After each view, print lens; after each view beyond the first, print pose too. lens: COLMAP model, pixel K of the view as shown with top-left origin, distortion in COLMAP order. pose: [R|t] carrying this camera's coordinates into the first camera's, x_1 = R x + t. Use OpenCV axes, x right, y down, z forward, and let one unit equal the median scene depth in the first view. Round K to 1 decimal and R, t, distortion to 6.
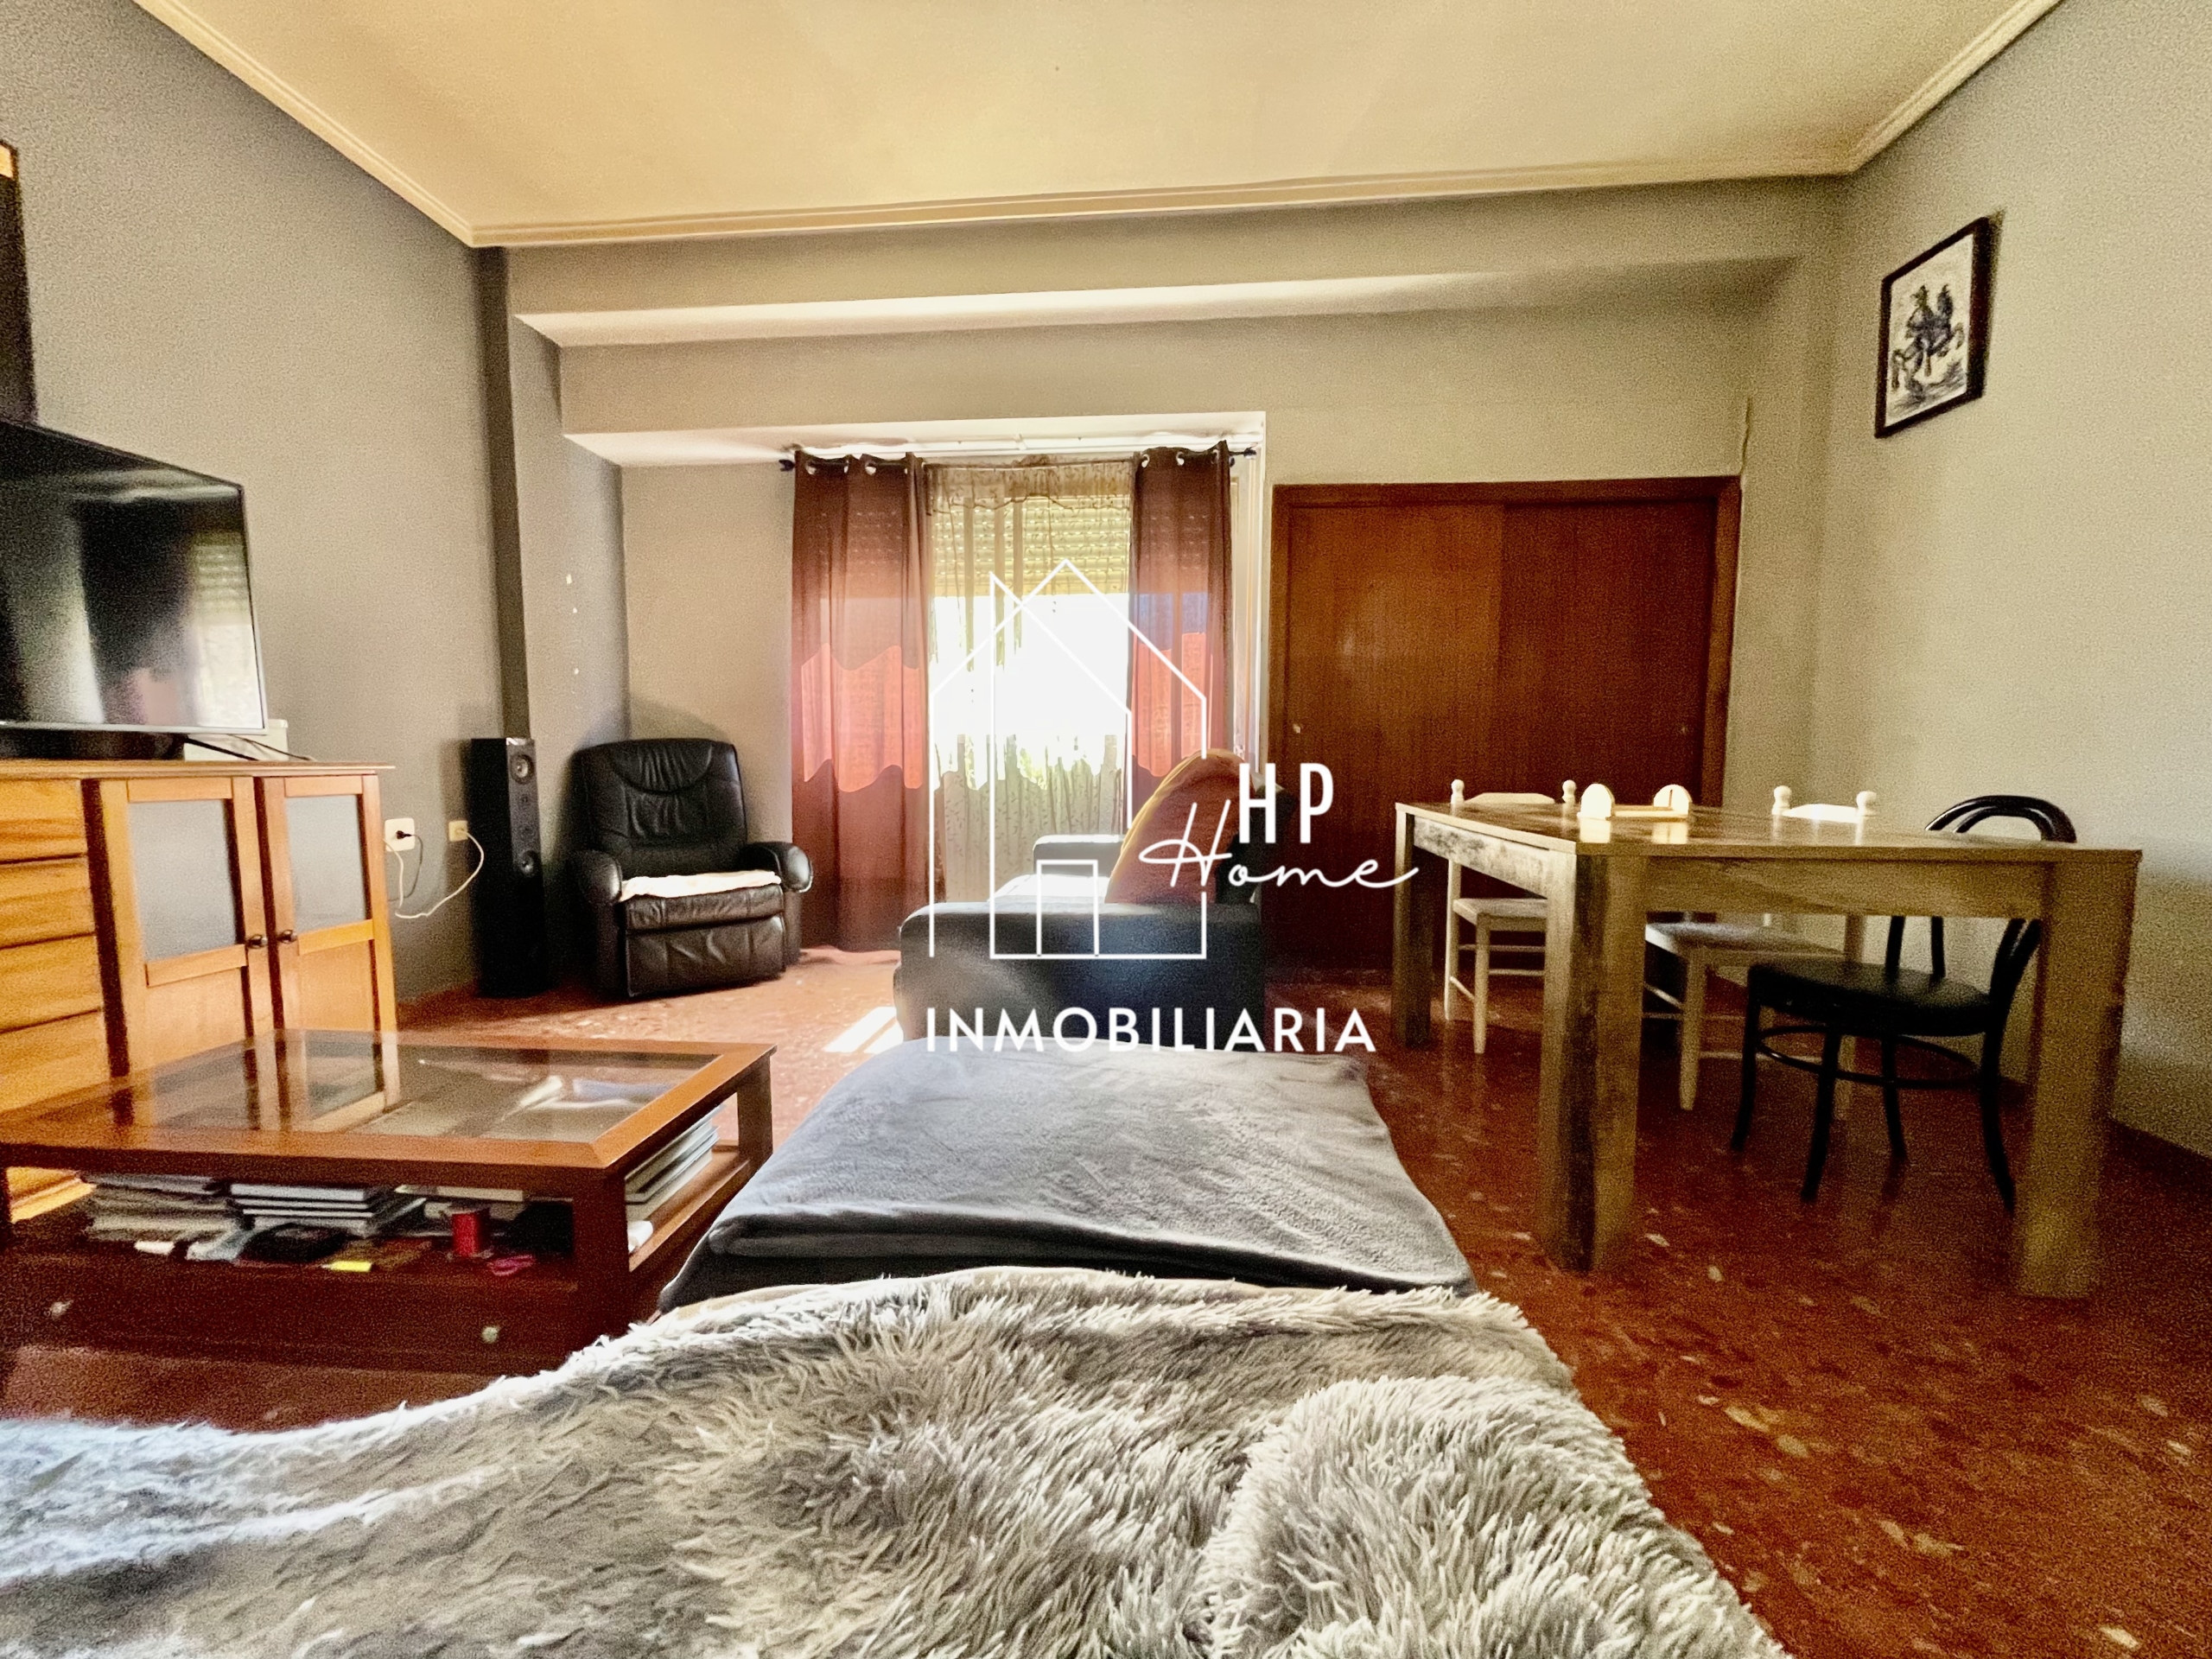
lens RADIAL K [[888.0, 0, 1104.7], [0, 888.0, 828.7], [0, 0, 1]] dist [0.001954, -0.000640]
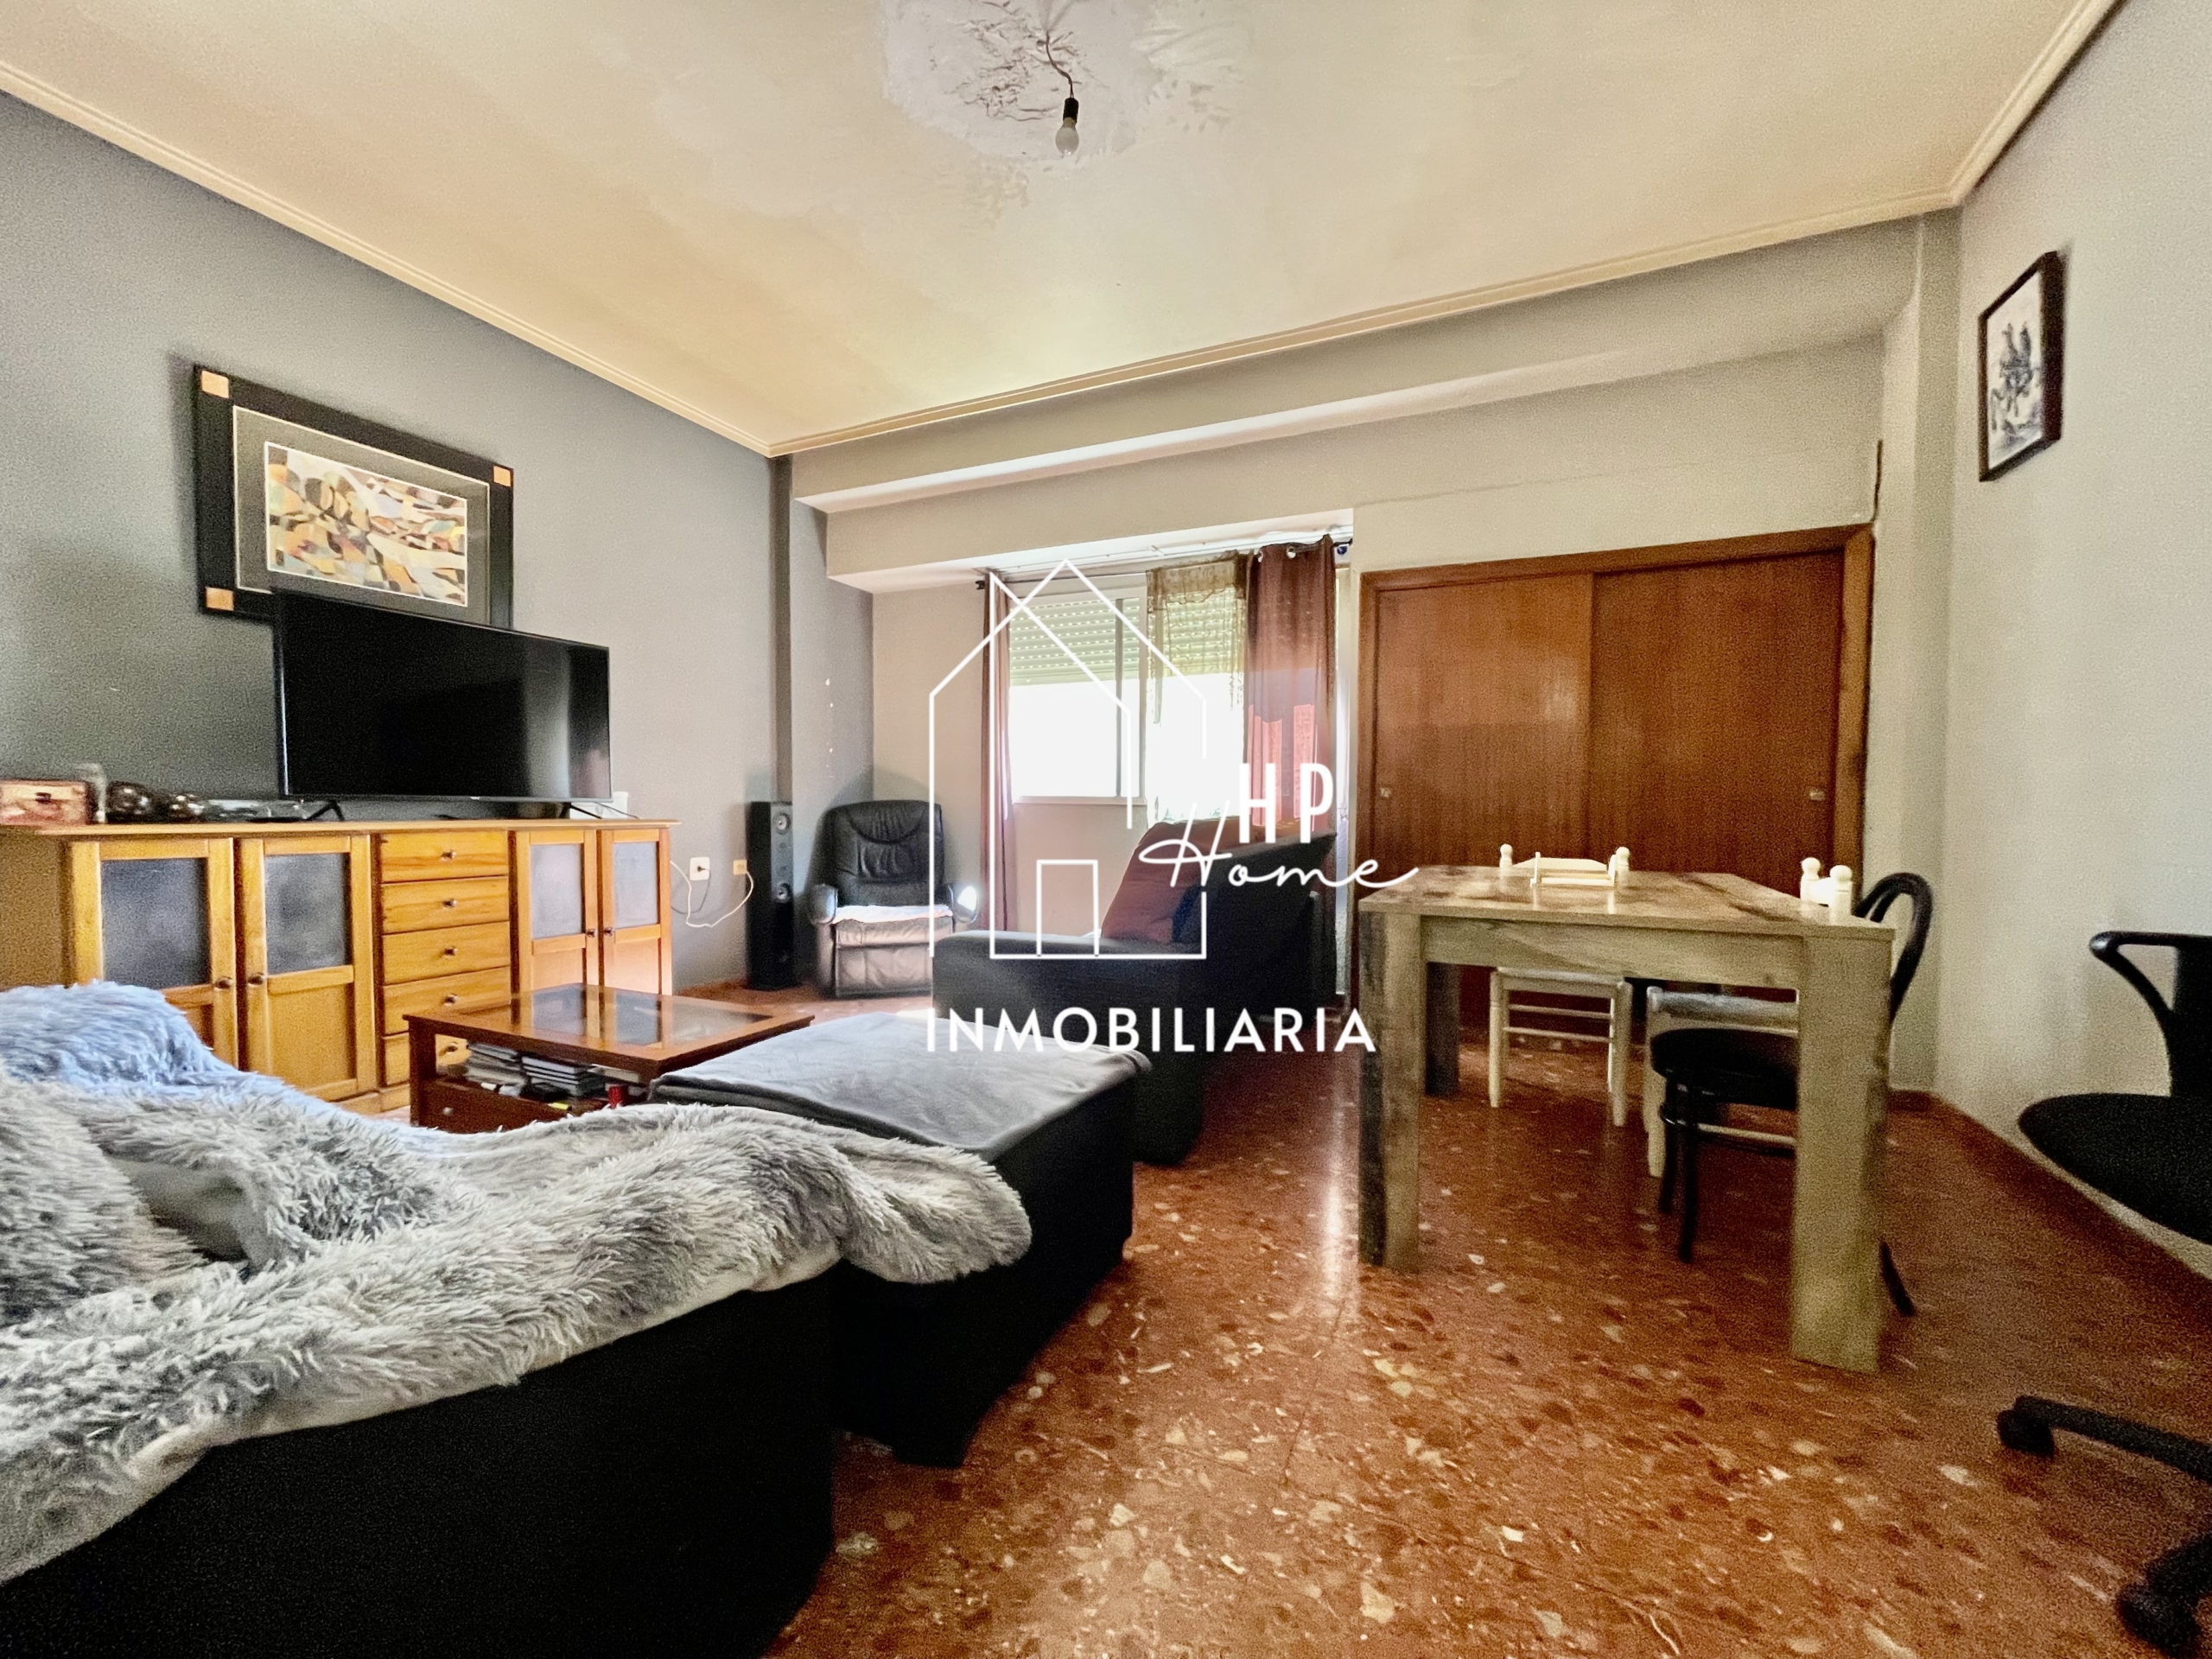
lens RADIAL K [[888.0, 0, 1103.5], [0, 888.0, 833.0], [0, 0, 1]] dist [0.001954, -0.000640]
pose [[0.941448, 0.014874, -0.336829, 0.354677], [-0.032142, 0.998436, -0.045746, -0.006997], [0.335622, 0.053894, 0.940454, -0.160894]]
